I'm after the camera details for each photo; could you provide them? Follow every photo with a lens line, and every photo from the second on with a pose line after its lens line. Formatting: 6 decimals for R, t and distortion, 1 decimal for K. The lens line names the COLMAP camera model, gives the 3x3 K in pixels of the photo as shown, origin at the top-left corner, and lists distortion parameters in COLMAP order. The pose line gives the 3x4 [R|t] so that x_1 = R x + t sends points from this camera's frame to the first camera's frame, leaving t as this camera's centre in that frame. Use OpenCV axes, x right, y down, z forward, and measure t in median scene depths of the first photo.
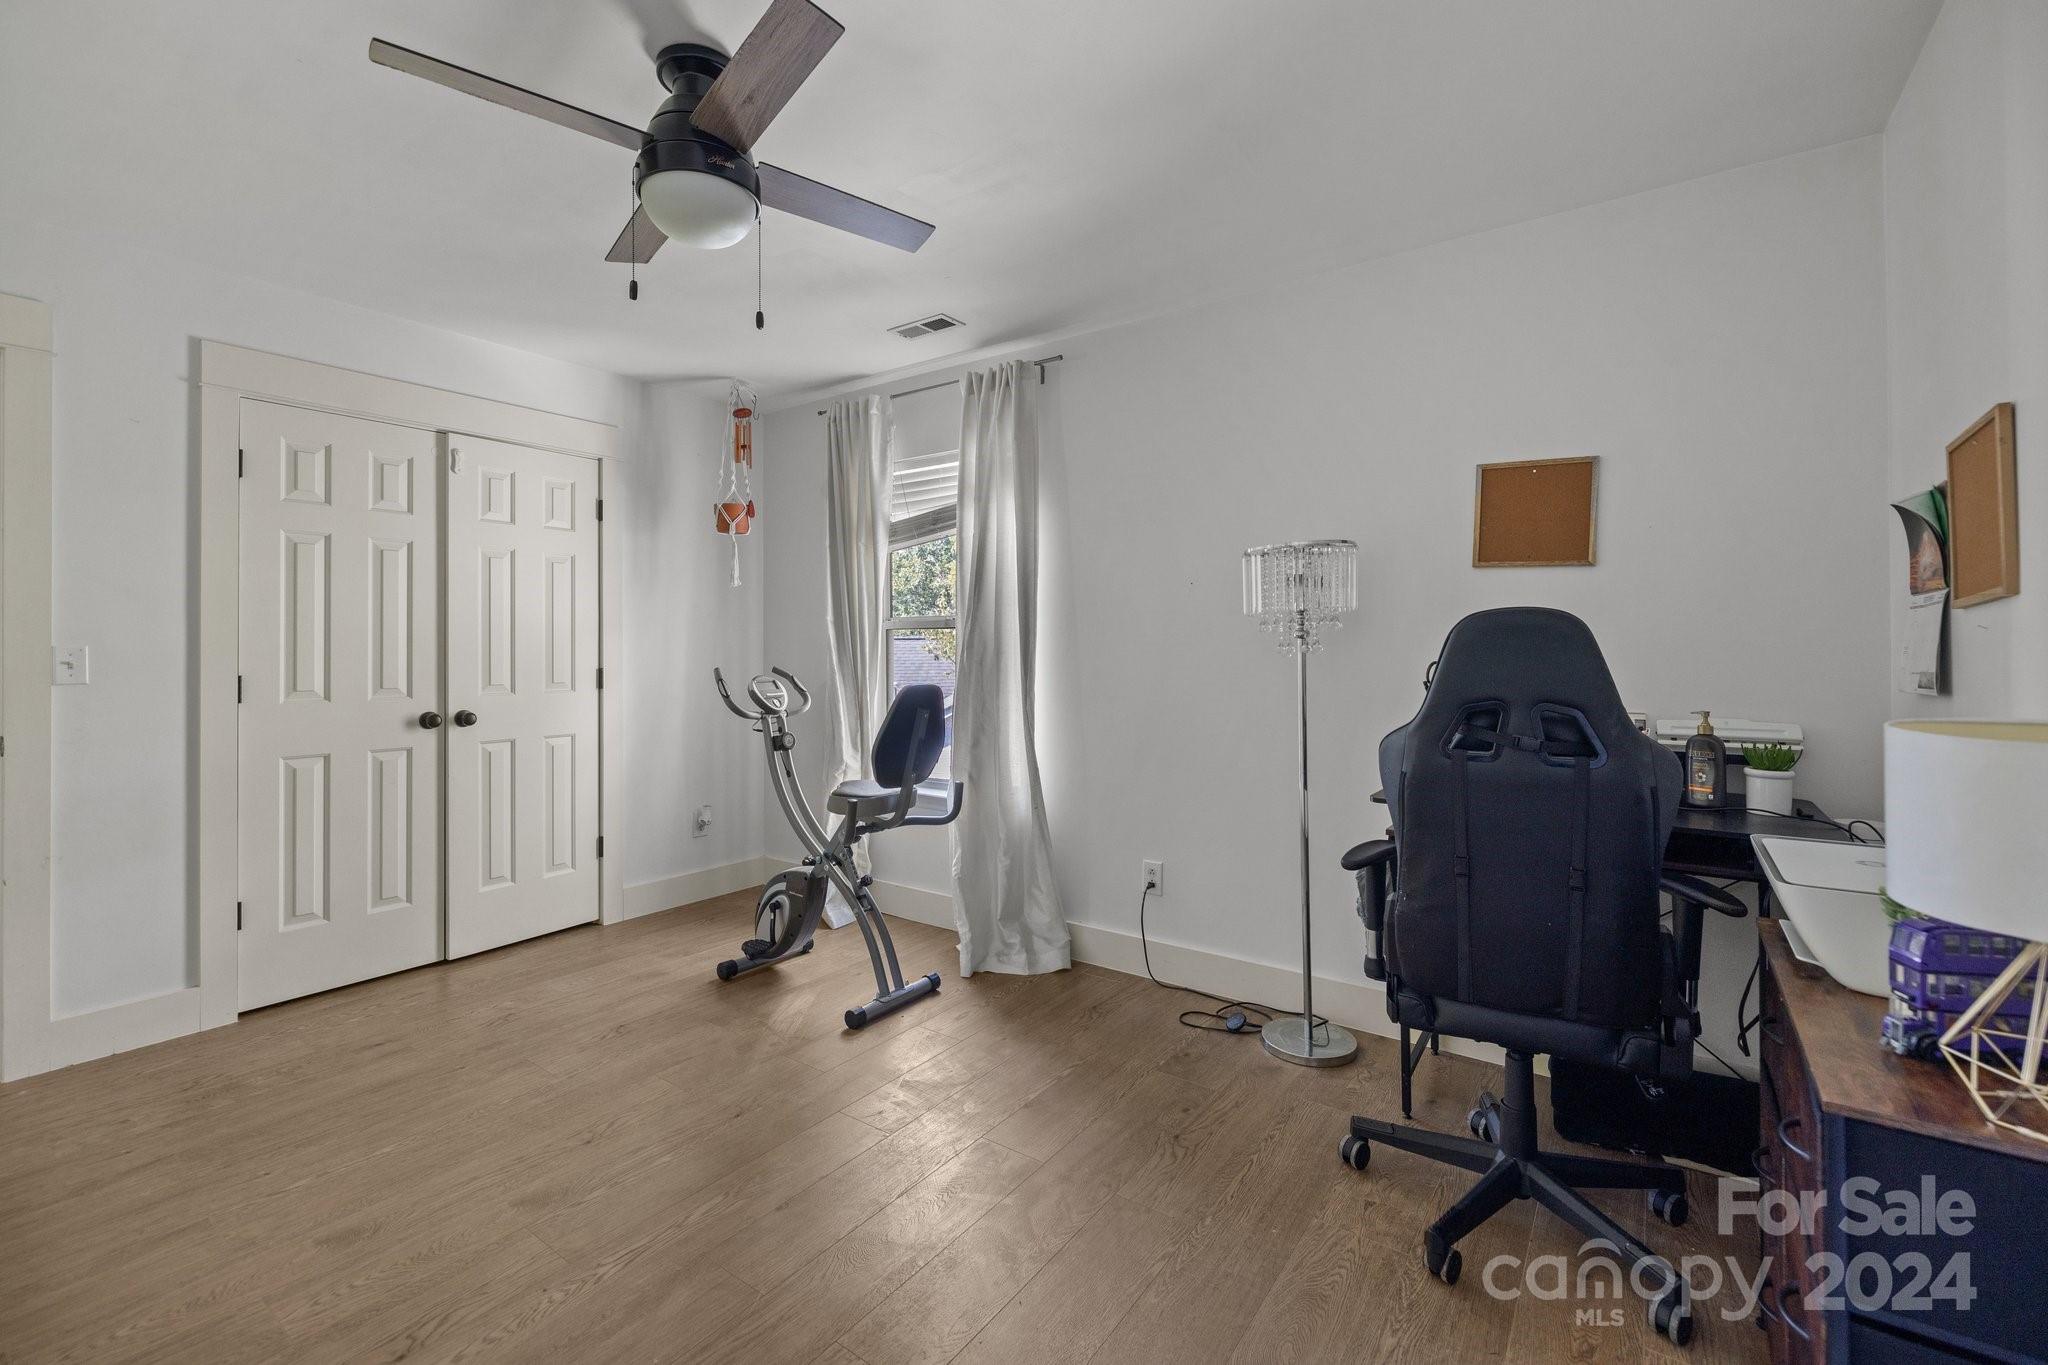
lens RADIAL K [[869.8, 0, 1028.1], [0, 869.8, 654.5], [0, 0, 1]] dist [-0.000412, -0.000023]
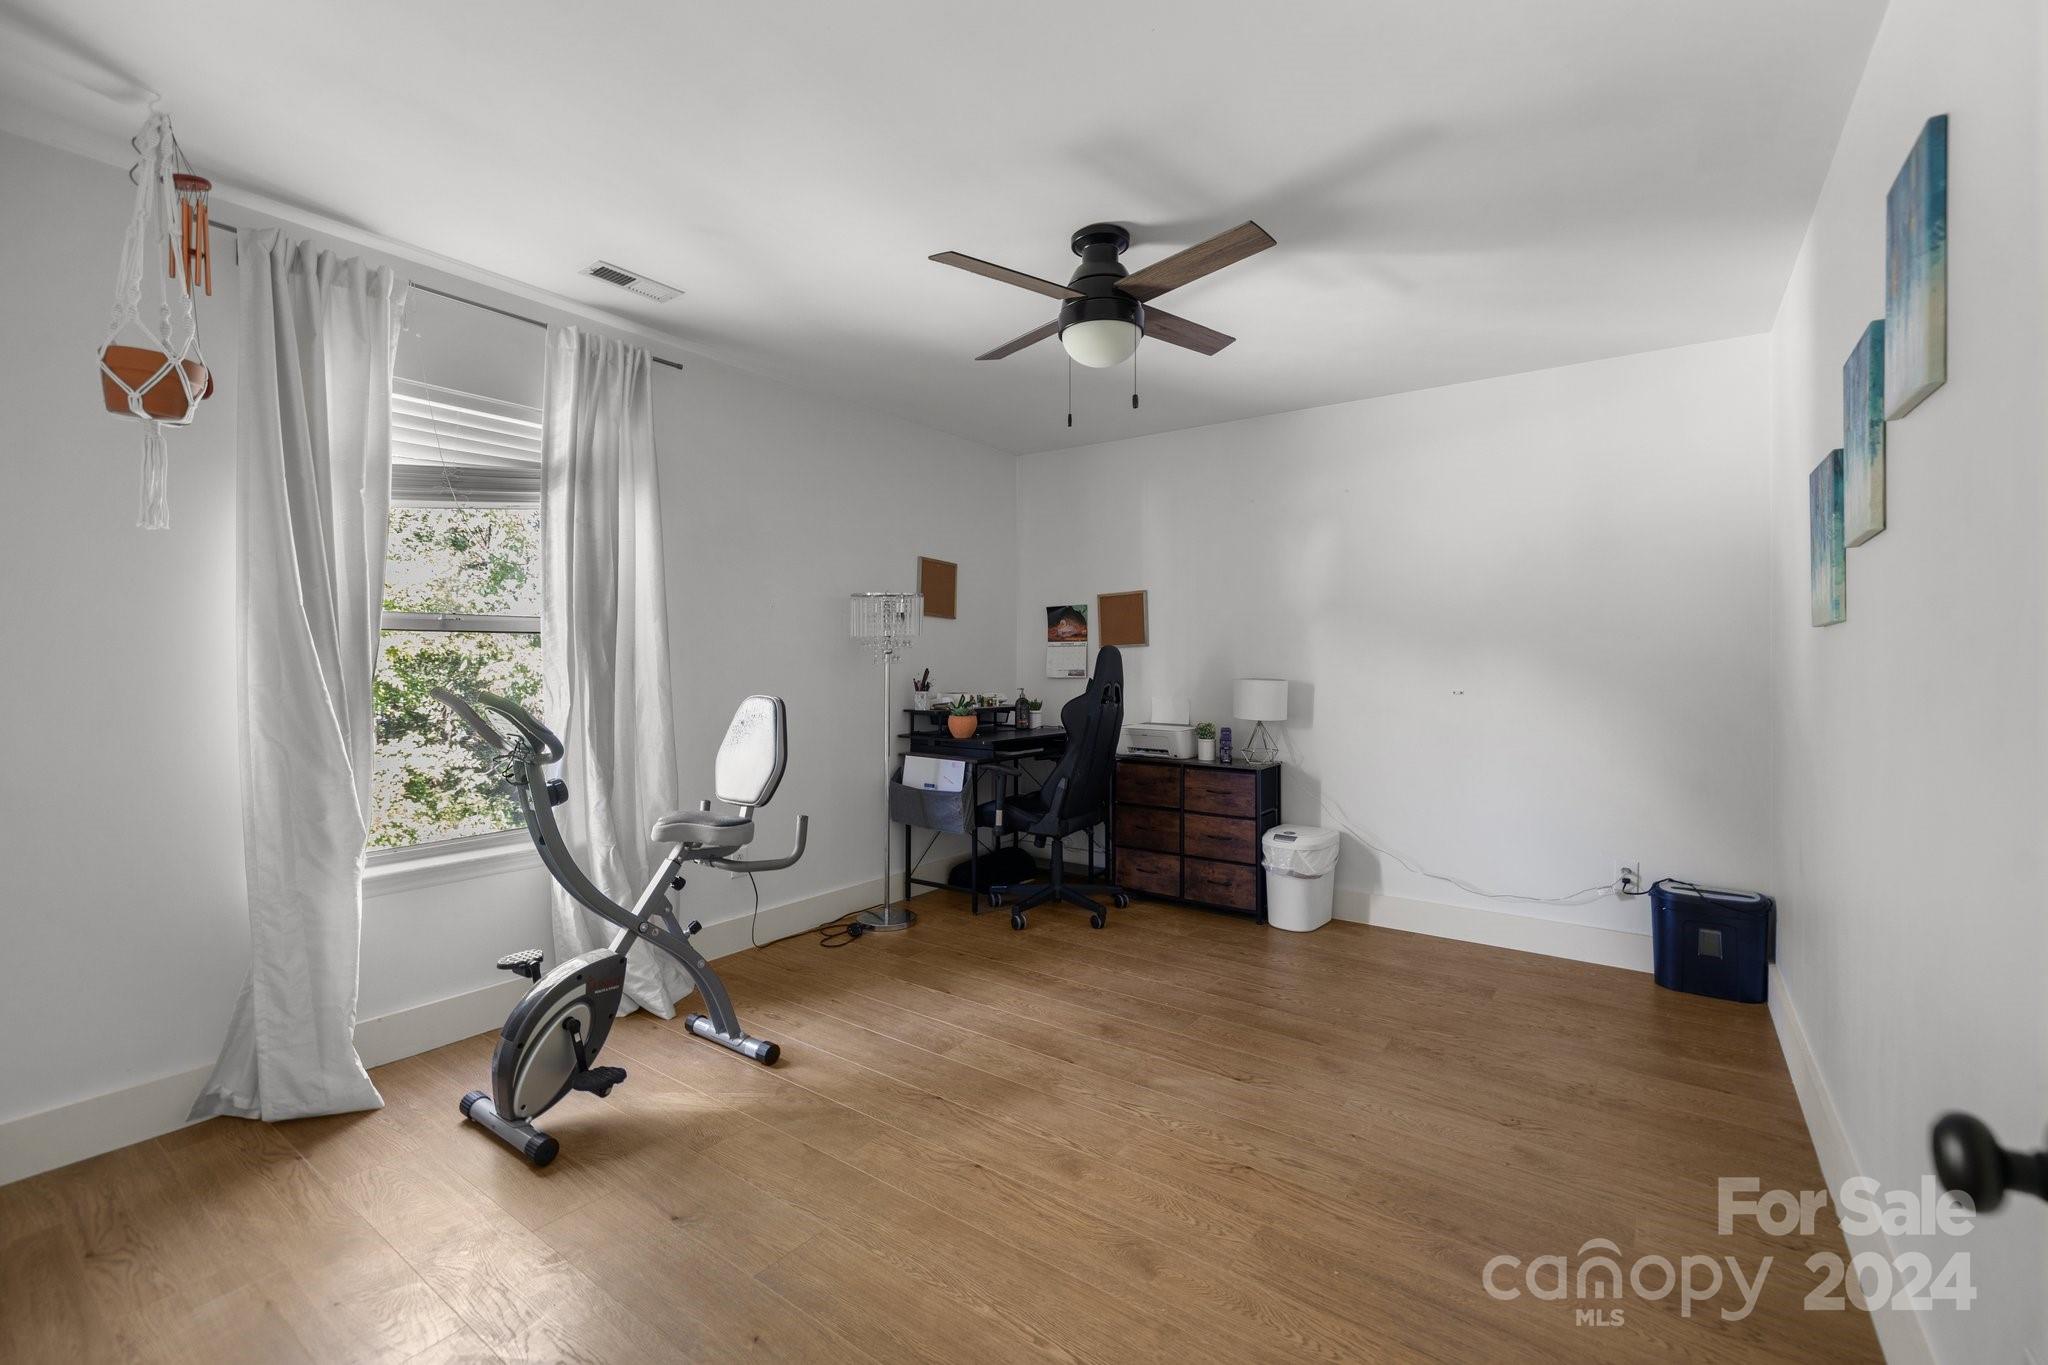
lens RADIAL K [[862.1, 0, 1013.5], [0, 862.1, 673.3], [0, 0, 1]] dist [-0.000795, -0.000154]
pose [[0.019273, -0.016724, 0.999674, -1.119912], [0.005923, 0.999844, 0.016613, -0.006103], [-0.999797, 0.005601, 0.019369, 0.718063]]
